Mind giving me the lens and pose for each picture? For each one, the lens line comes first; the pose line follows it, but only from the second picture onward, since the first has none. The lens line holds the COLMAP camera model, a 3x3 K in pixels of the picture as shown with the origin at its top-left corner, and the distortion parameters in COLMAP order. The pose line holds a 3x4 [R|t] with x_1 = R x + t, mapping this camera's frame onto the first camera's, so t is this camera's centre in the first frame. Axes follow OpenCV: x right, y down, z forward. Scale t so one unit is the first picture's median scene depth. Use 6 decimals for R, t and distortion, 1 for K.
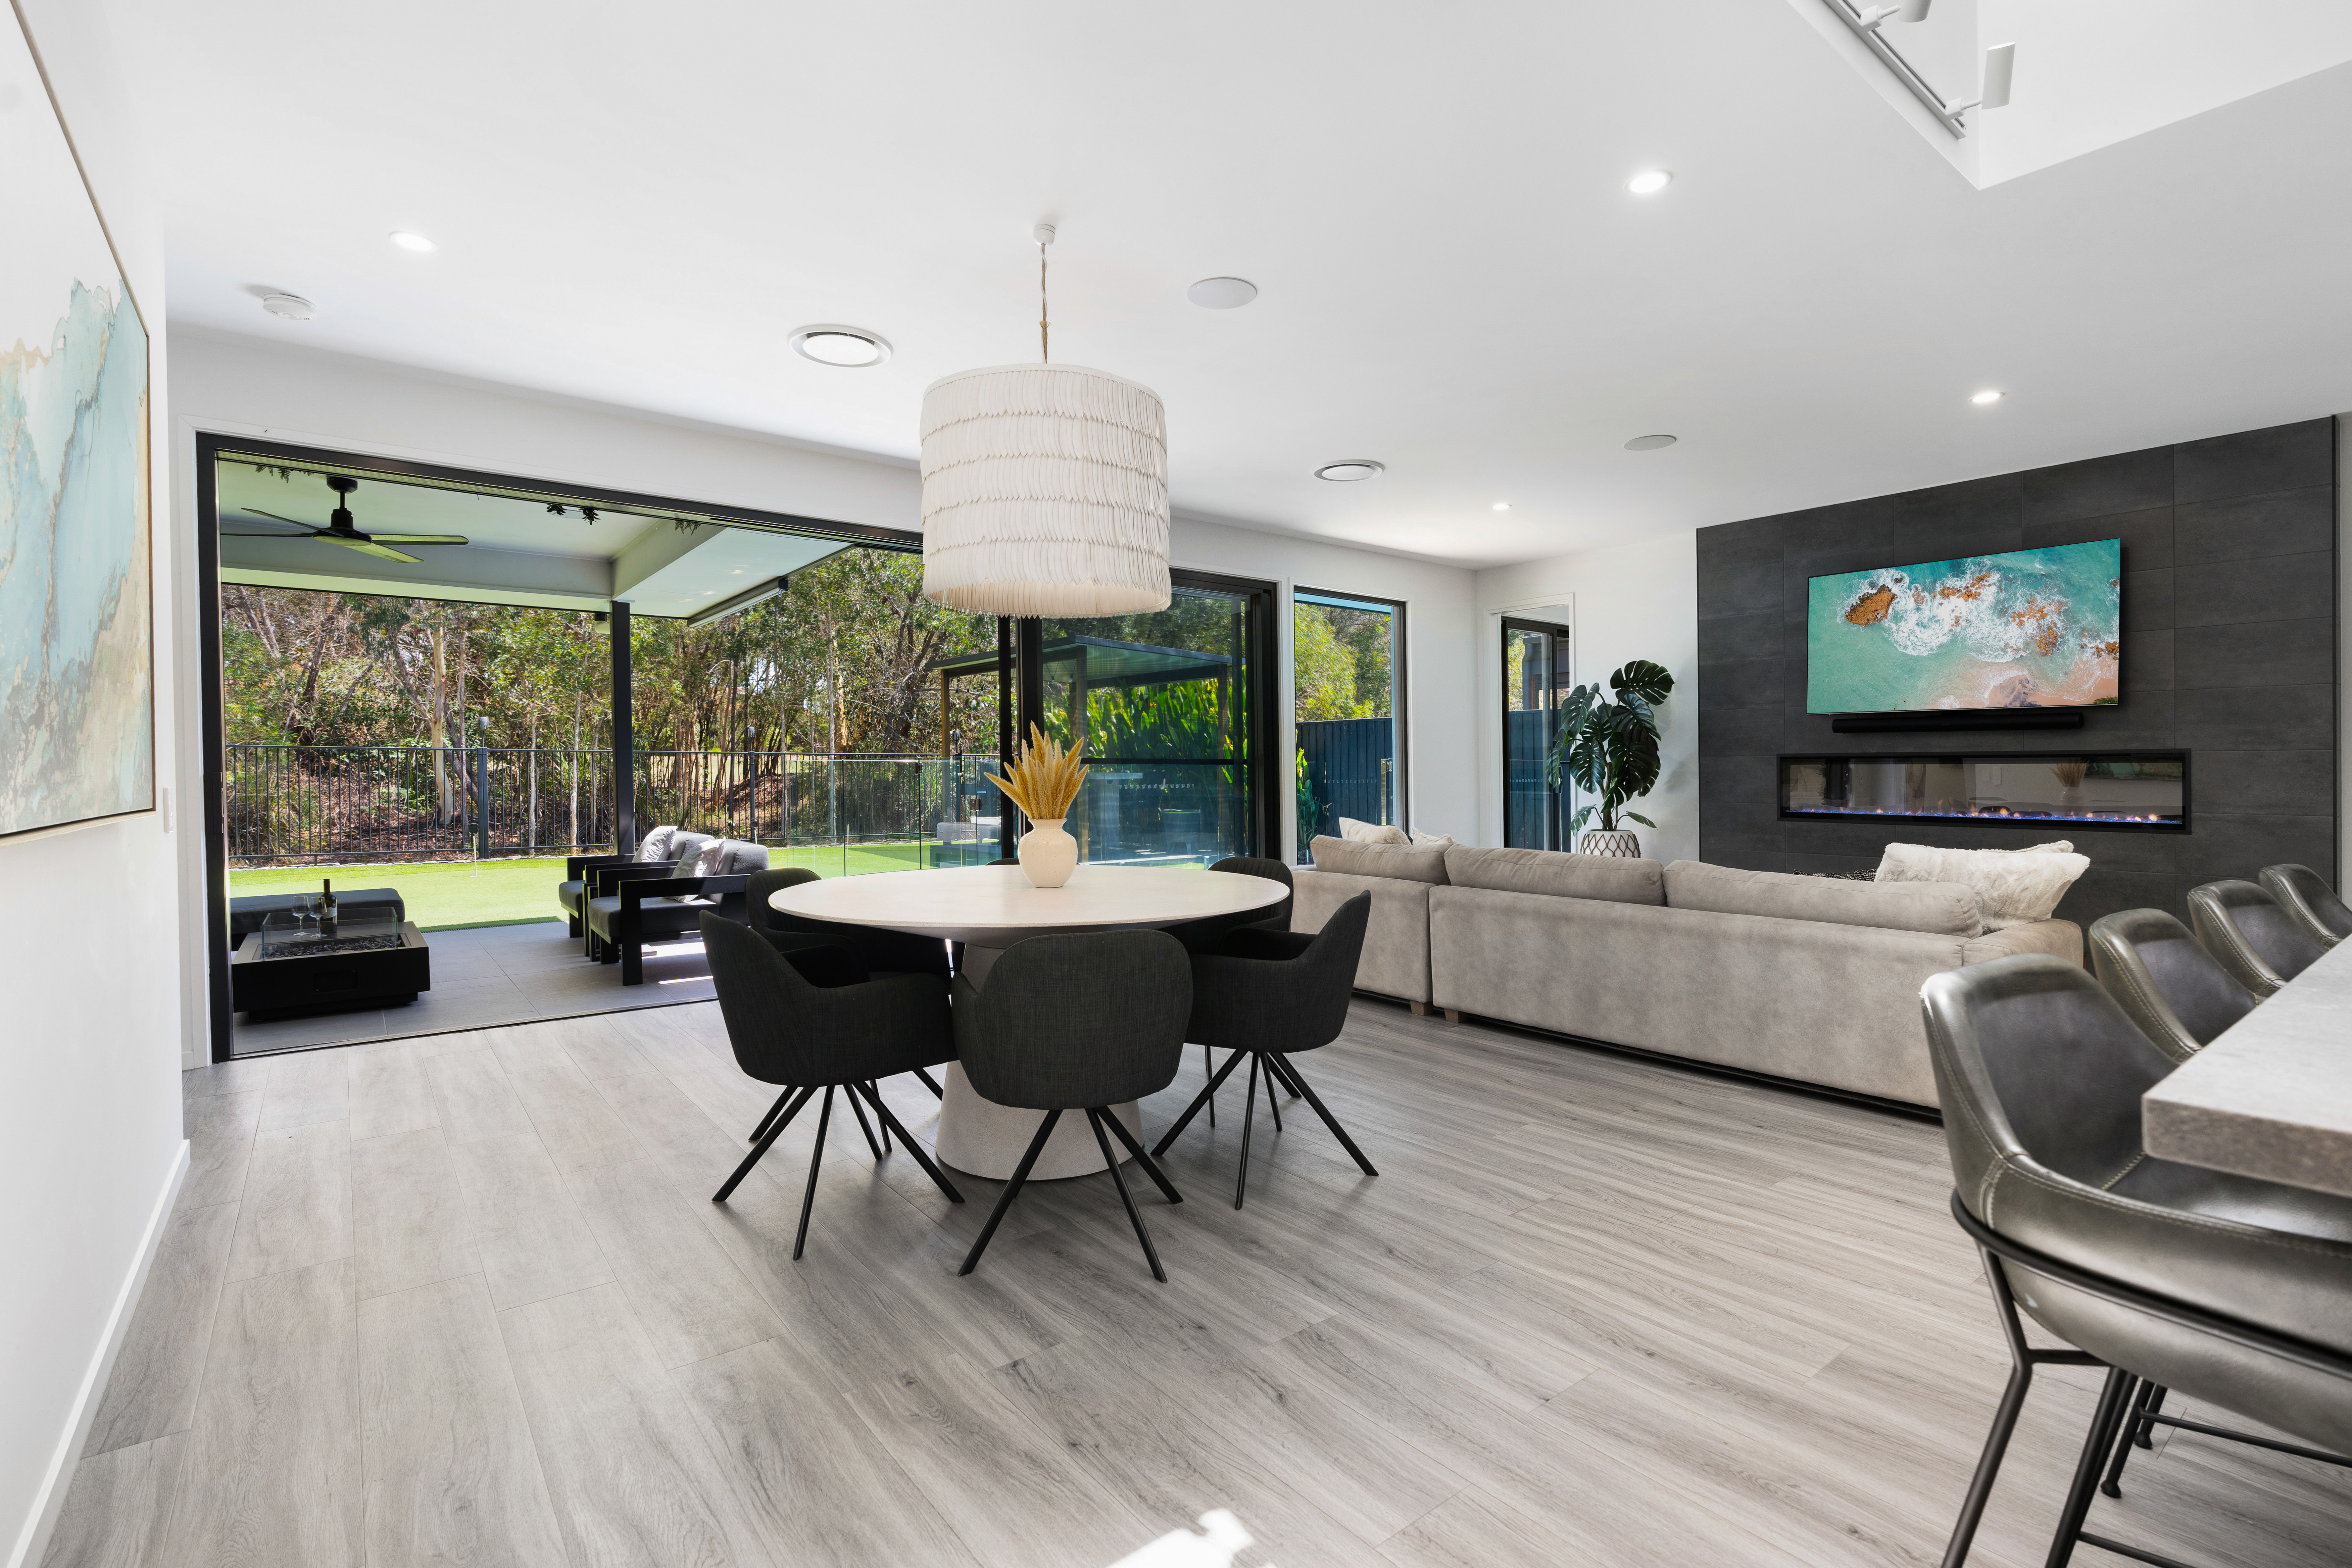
lens RADIAL K [[1068.8, 0, 1153.1], [0, 1068.8, 786.6], [0, 0, 1]] dist [0.002455, -0.000074]
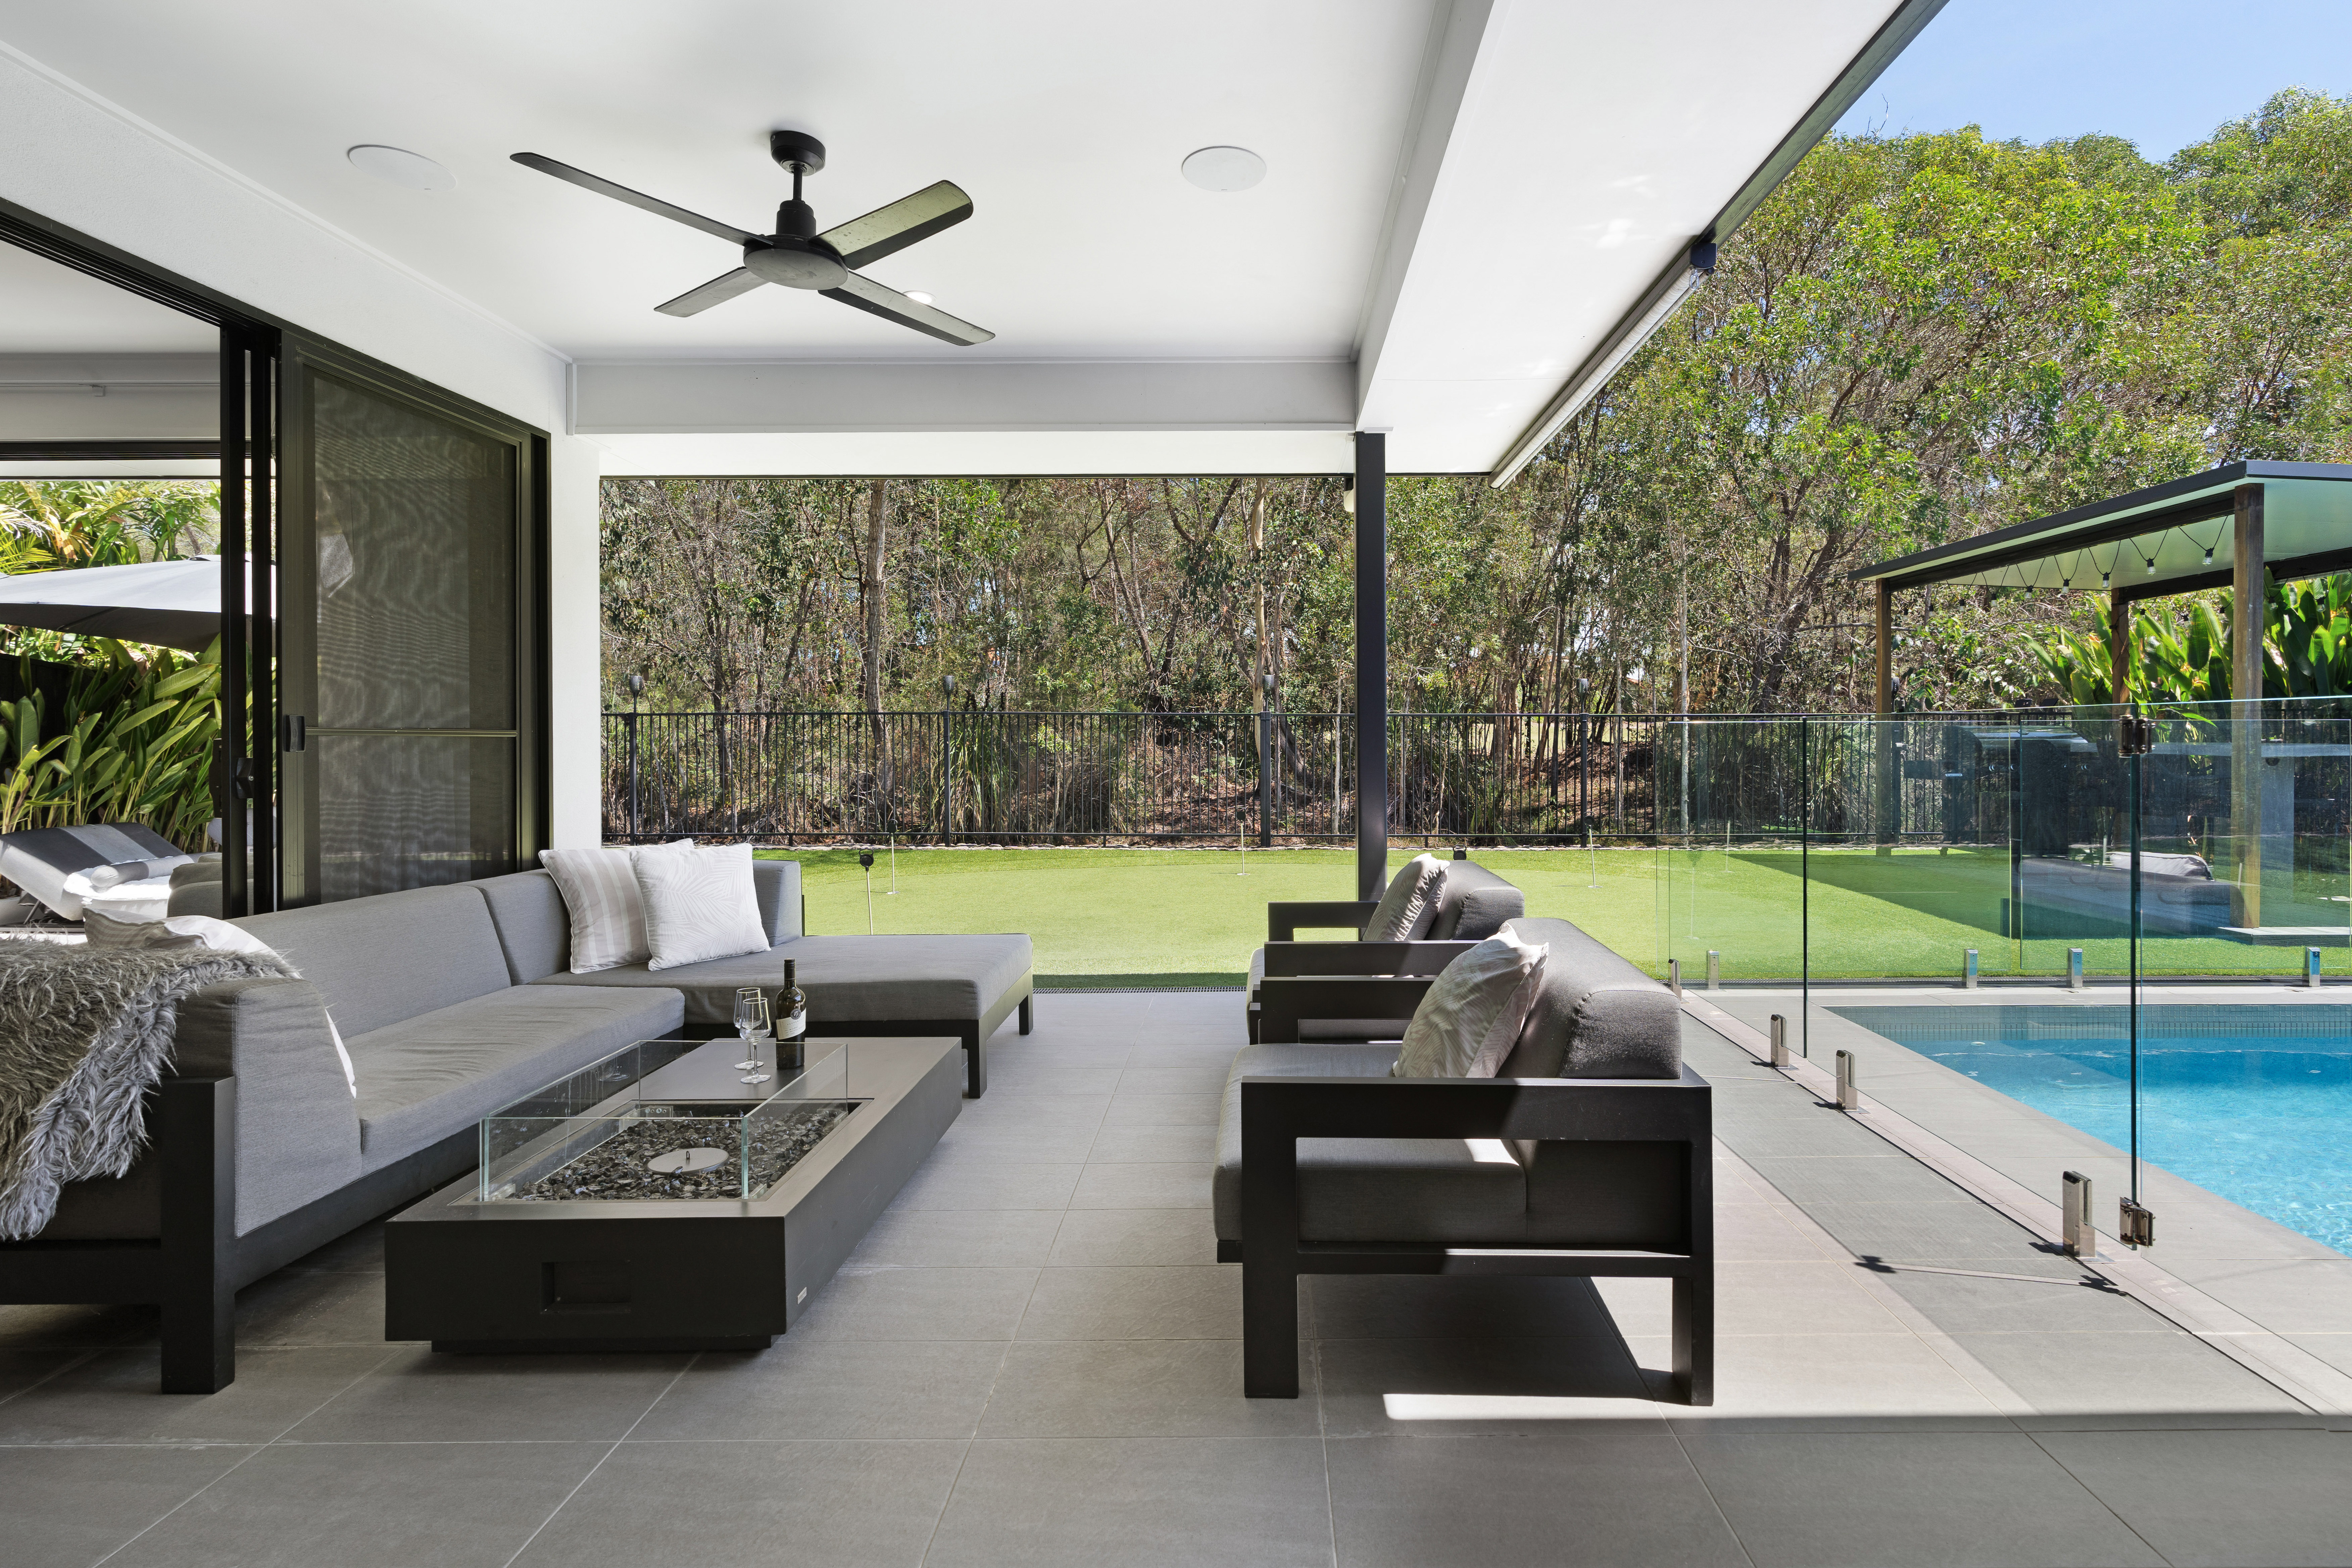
lens RADIAL K [[1068.8, 0, 1227.6], [0, 1068.8, 748.5], [0, 0, 1]] dist [0.002455, -0.000074]
pose [[0.782702, 0.006767, -0.622360, -0.098980], [-0.009603, 0.999953, -0.001204, -0.003523], [0.622322, 0.006919, 0.782731, 0.246395]]
